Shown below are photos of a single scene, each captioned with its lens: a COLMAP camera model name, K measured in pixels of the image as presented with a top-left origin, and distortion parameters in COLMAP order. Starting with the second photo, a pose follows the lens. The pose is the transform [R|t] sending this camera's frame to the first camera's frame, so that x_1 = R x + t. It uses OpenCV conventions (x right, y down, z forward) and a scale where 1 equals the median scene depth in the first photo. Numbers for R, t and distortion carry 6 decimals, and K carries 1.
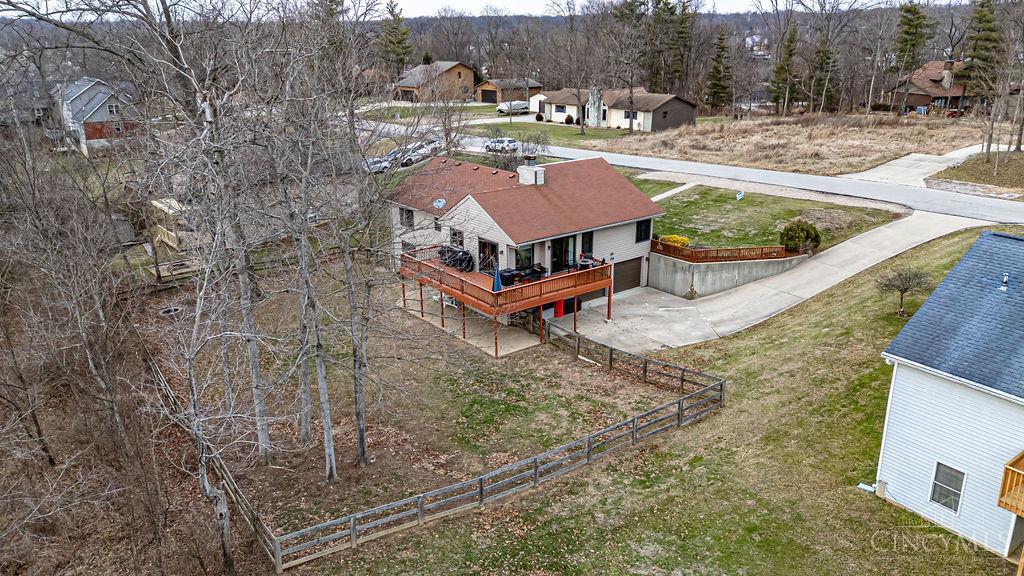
lens RADIAL K [[750.0, 0, 507.9], [0, 750.0, 280.5], [0, 0, 1]] dist [0.063487, -0.040228]
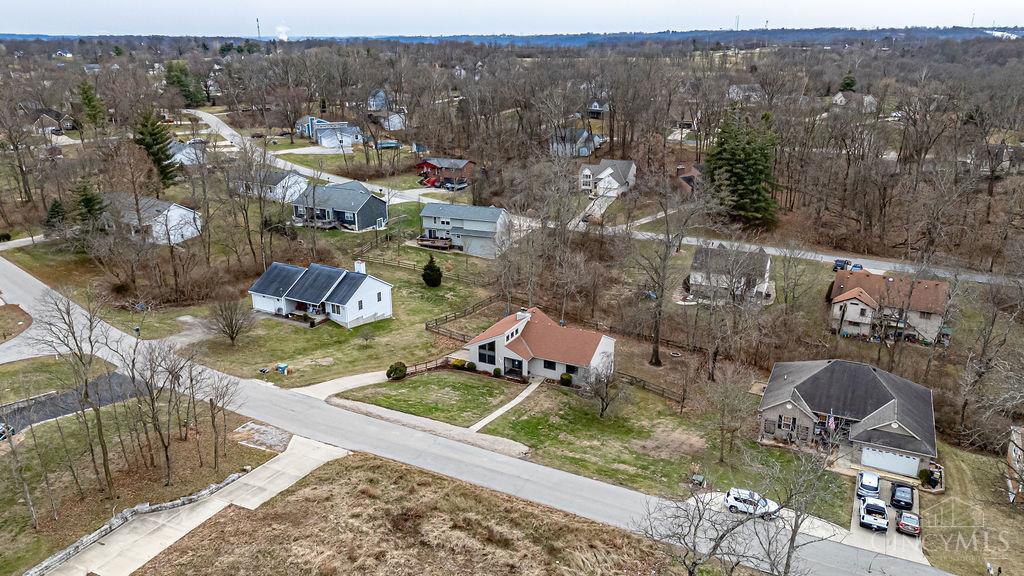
lens RADIAL K [[750.0, 0, 509.9], [0, 750.0, 287.5], [0, 0, 1]] dist [0.063487, -0.040228]
pose [[-0.908677, 0.142266, -0.392513, 0.943215], [-0.120768, 0.810391, 0.573307, -1.514734], [0.399651, 0.568354, -0.719203, 2.650570]]
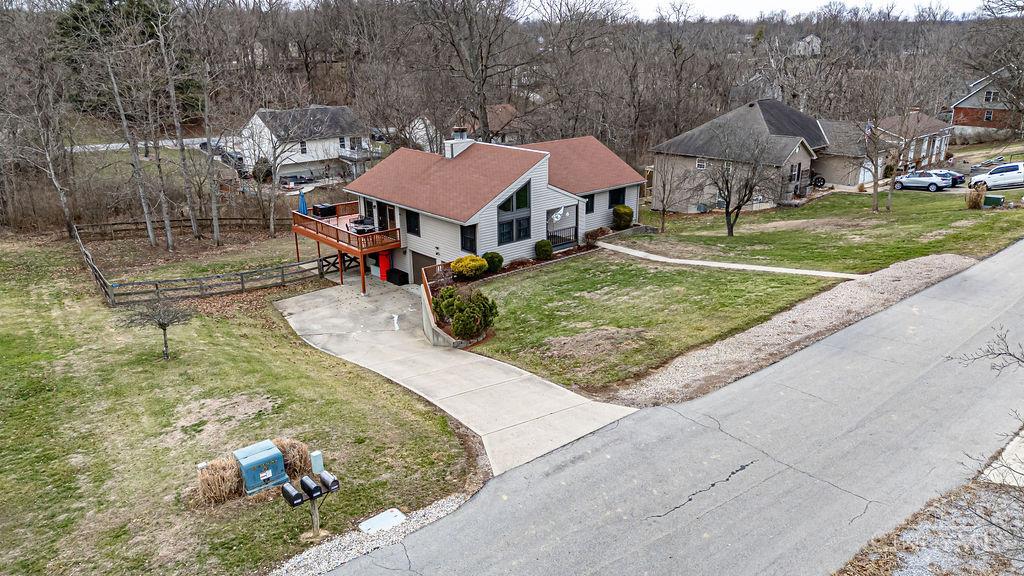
lens RADIAL K [[750.0, 0, 518.3], [0, 750.0, 284.4], [0, 0, 1]] dist [0.063487, -0.040228]
pose [[0.062374, 0.317146, -0.946323, 1.094384], [-0.299378, 0.910453, 0.285392, -0.305295], [0.952094, 0.265508, 0.151735, 1.061637]]
